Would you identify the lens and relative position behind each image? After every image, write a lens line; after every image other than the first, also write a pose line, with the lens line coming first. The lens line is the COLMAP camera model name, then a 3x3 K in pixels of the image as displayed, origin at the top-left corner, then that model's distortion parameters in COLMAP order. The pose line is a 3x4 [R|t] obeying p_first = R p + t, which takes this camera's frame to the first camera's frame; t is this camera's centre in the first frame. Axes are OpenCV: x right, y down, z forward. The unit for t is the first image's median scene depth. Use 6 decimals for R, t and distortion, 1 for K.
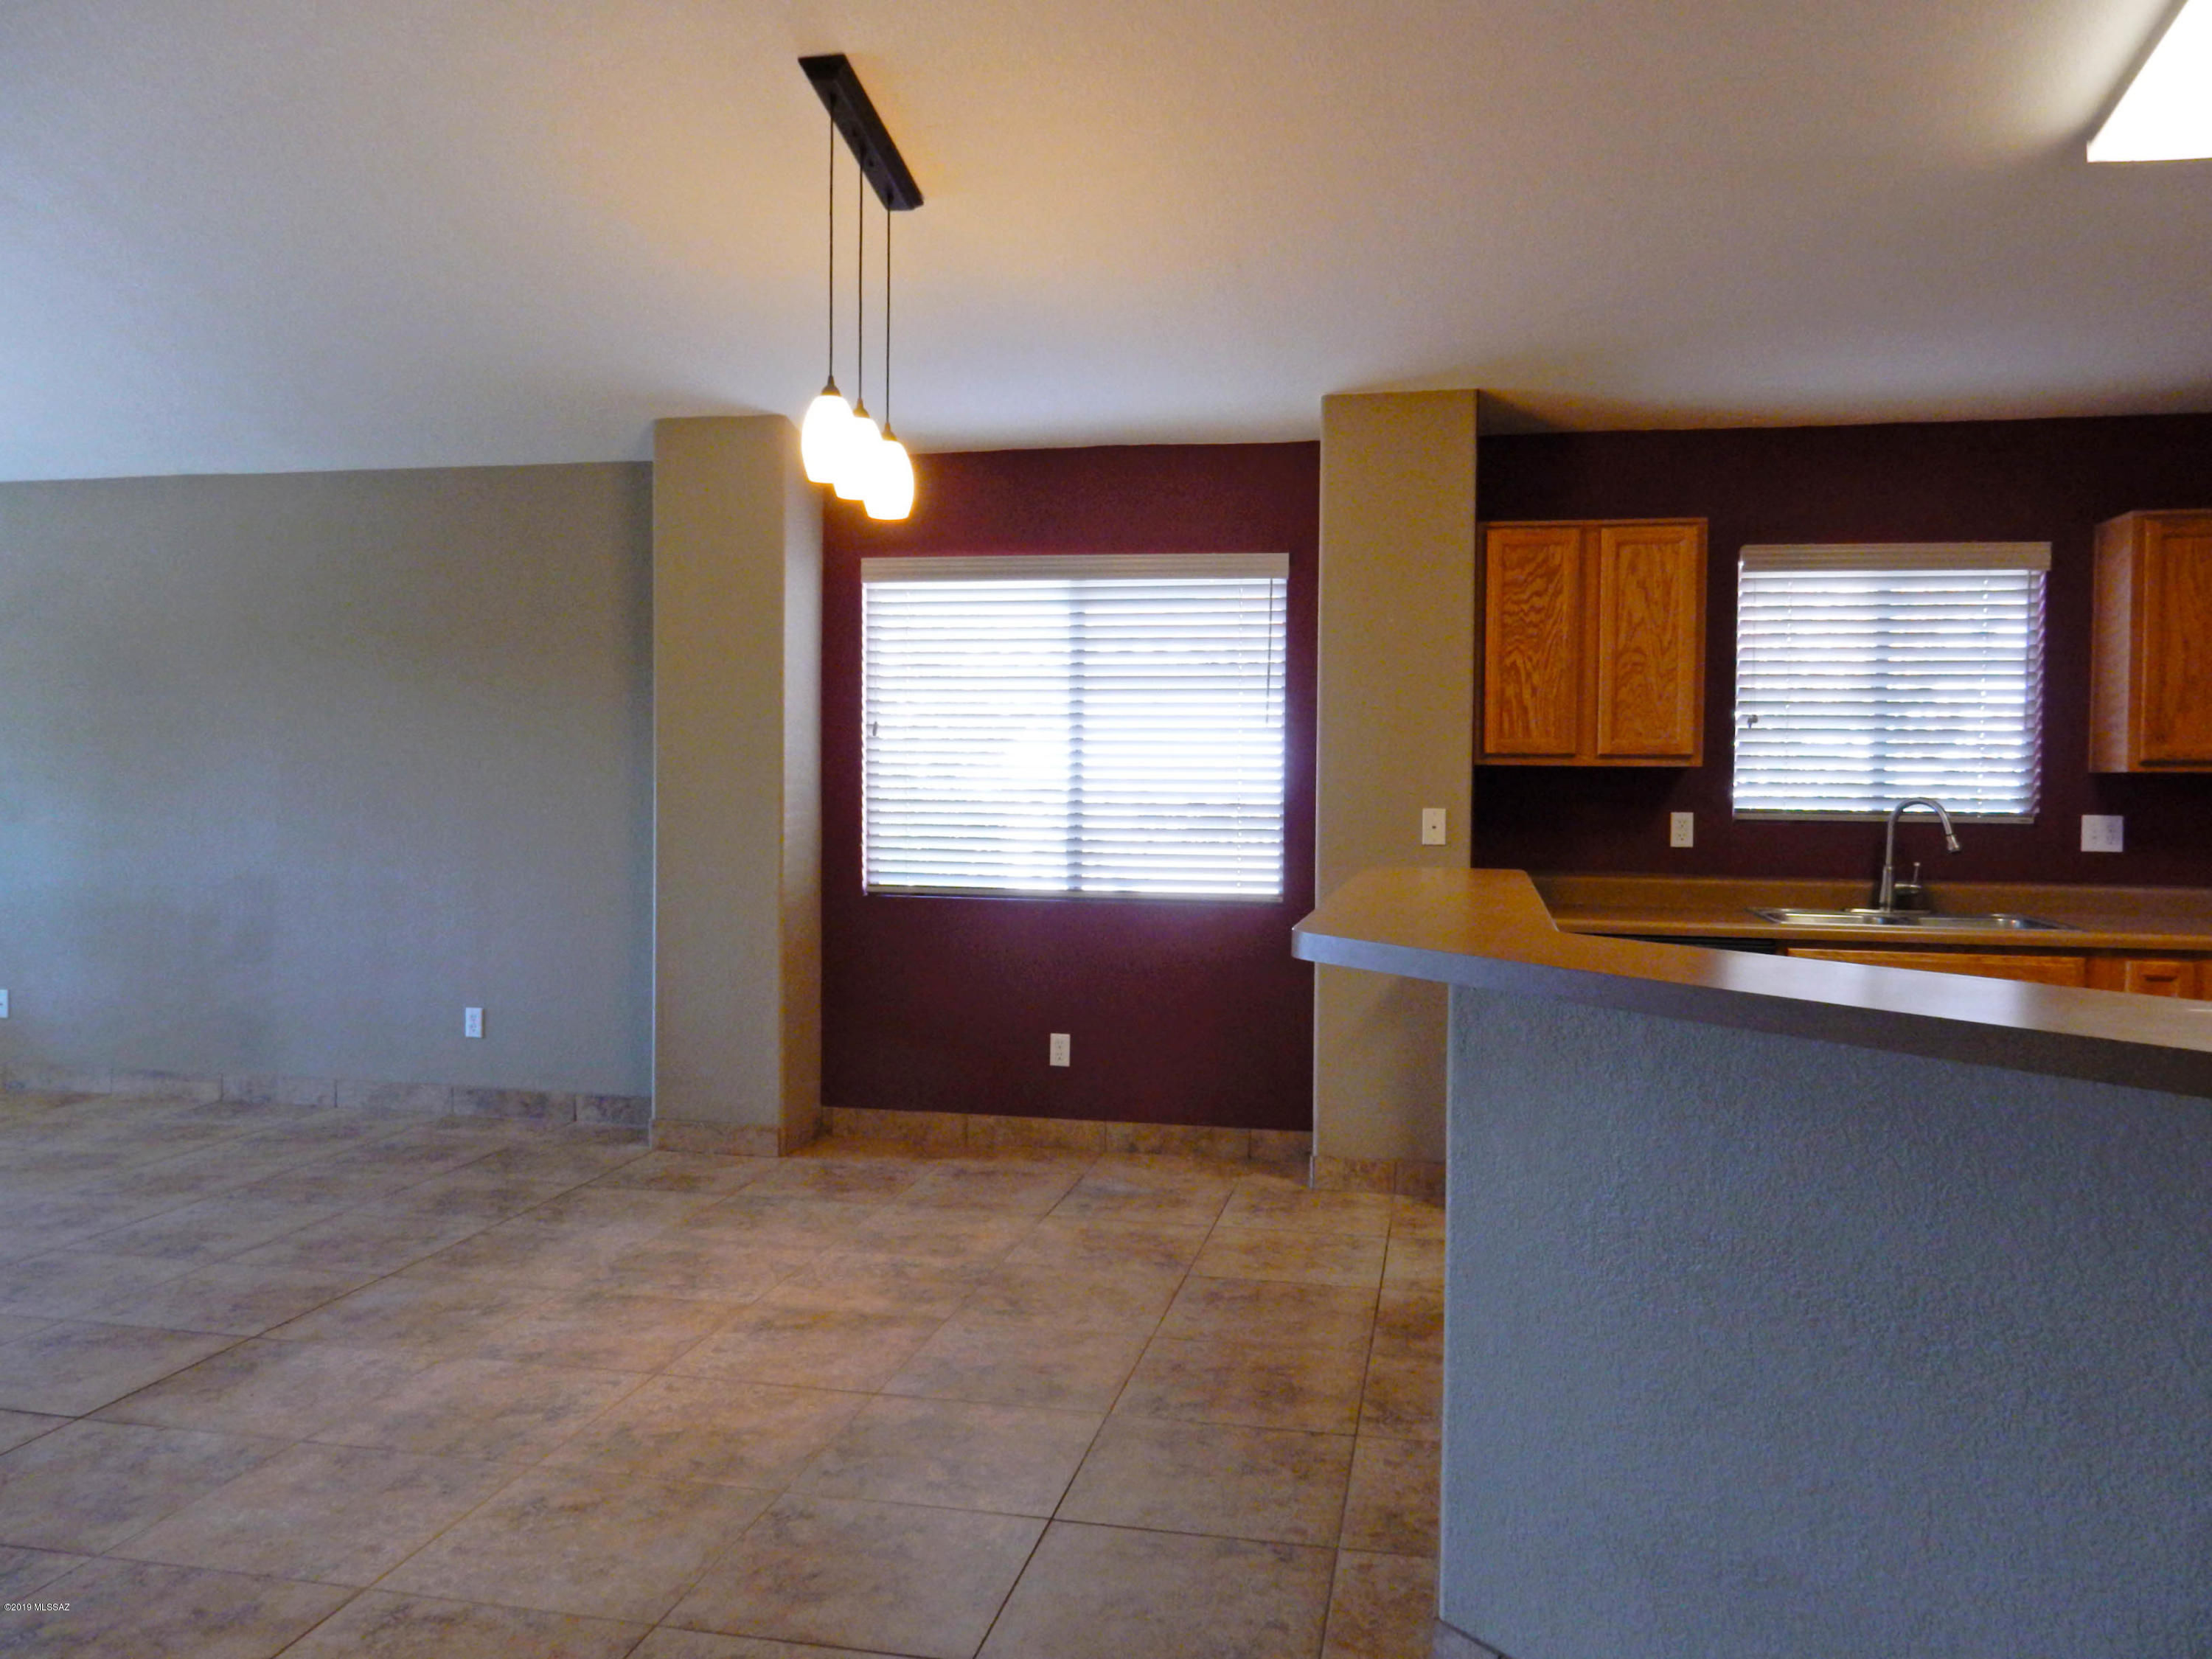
lens RADIAL K [[1701.9, 0, 1097.8], [0, 1701.9, 828.7], [0, 0, 1]] dist [-0.001618, -0.002906]
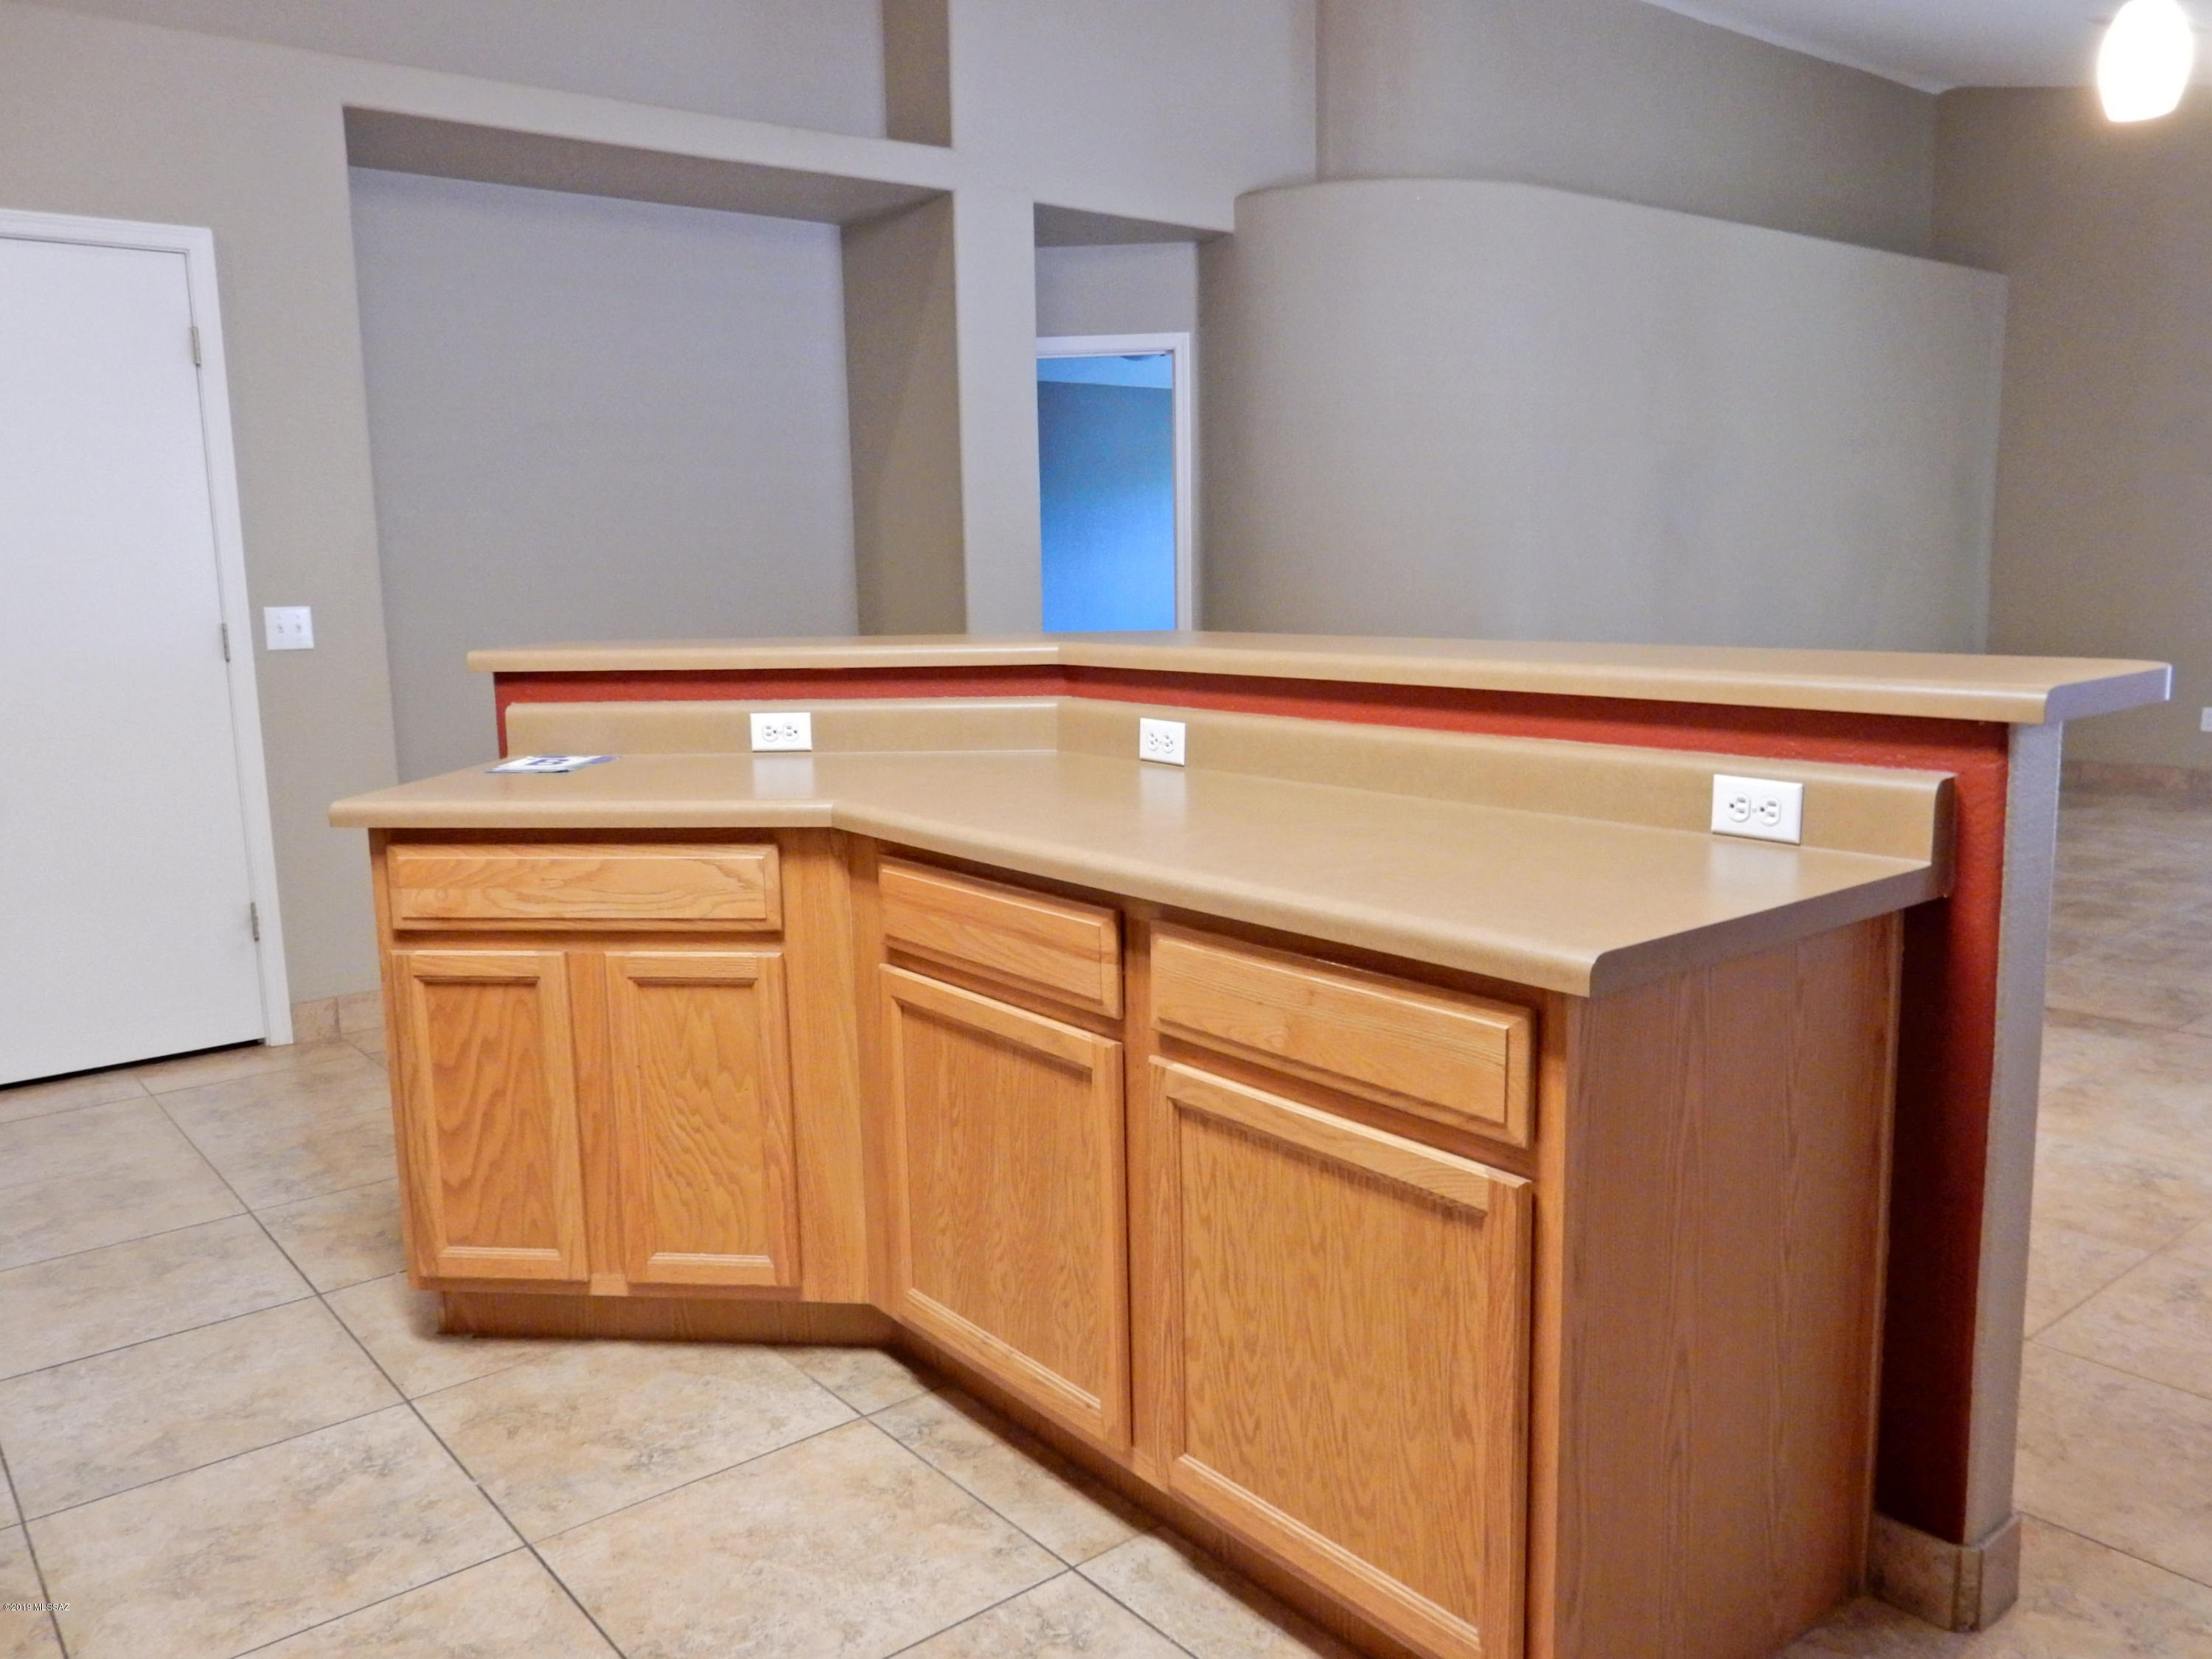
lens RADIAL K [[1701.9, 0, 1097.8], [0, 1701.9, 828.7], [0, 0, 1]] dist [-0.001618, -0.002906]
pose [[-0.633169, 0.125306, -0.763803, 0.591760], [-0.006869, 0.985860, 0.167430, -0.006874], [0.773983, 0.111258, -0.623356, 0.872152]]
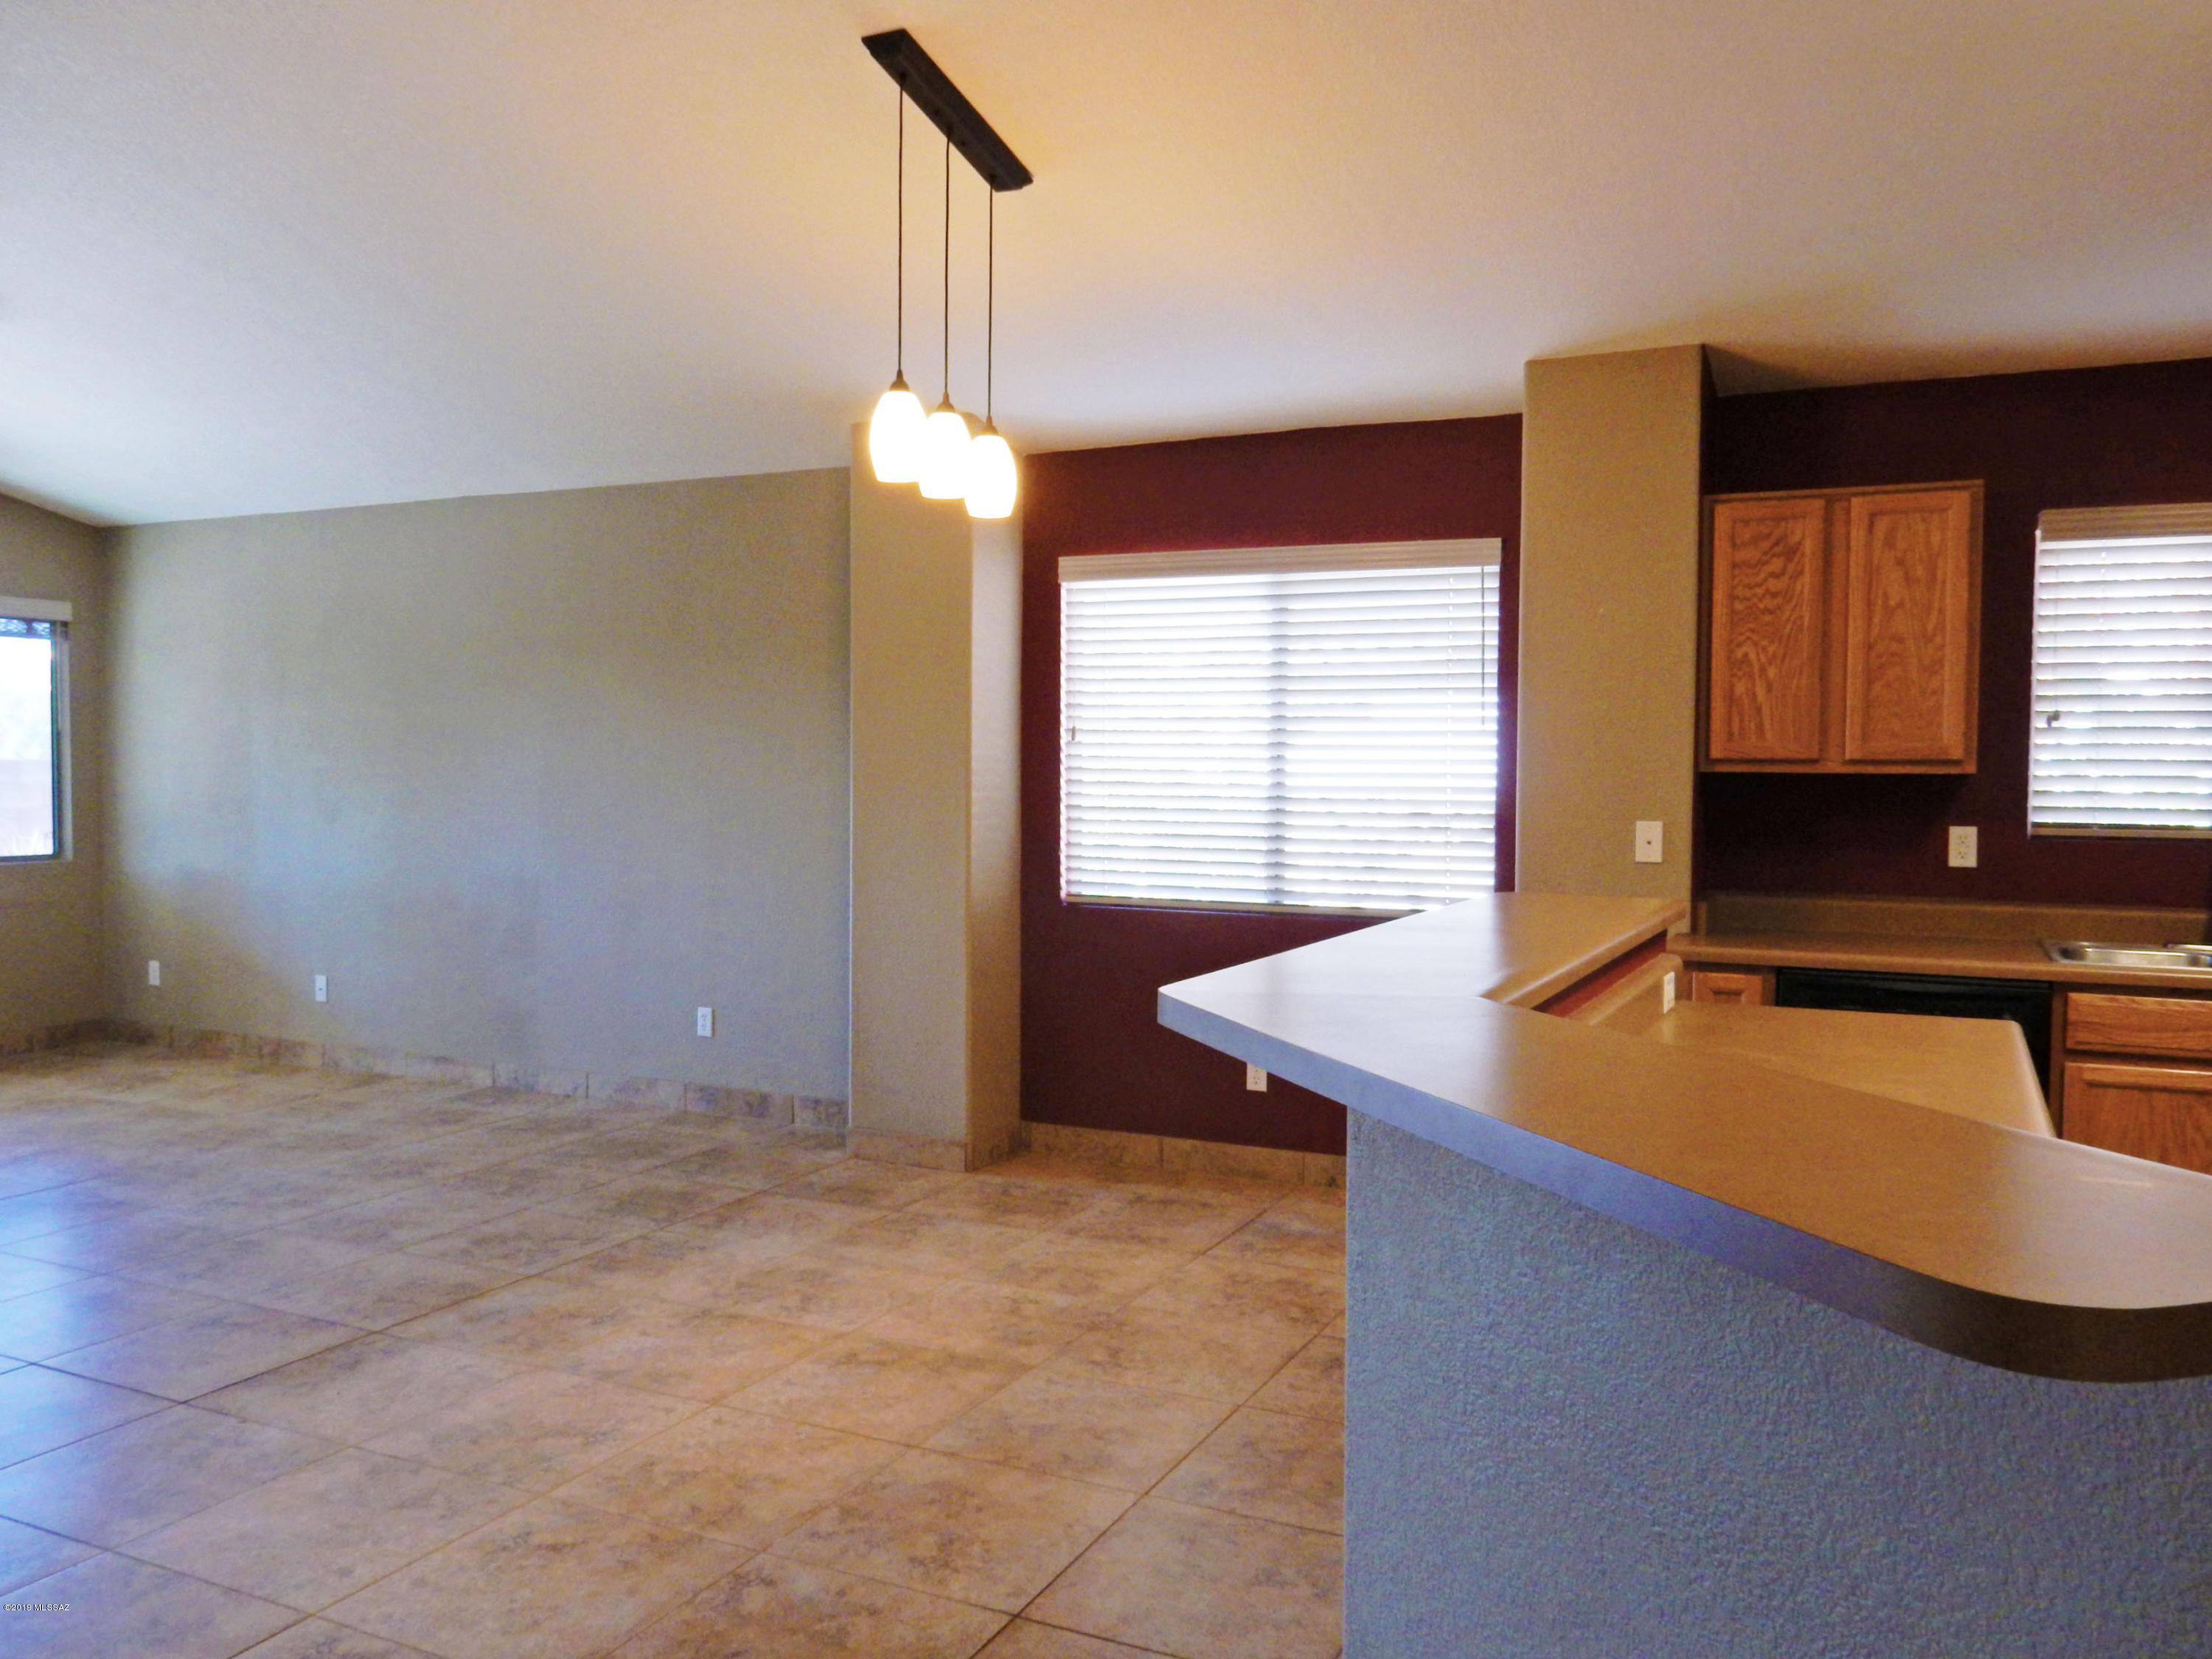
lens RADIAL K [[1701.9, 0, 1097.8], [0, 1701.9, 828.7], [0, 0, 1]] dist [-0.001618, -0.002906]
pose [[0.971415, 0.006243, -0.237307, 0.134670], [-0.005028, 0.999971, 0.005724, -0.012290], [0.237336, -0.004367, 0.971418, 0.075723]]
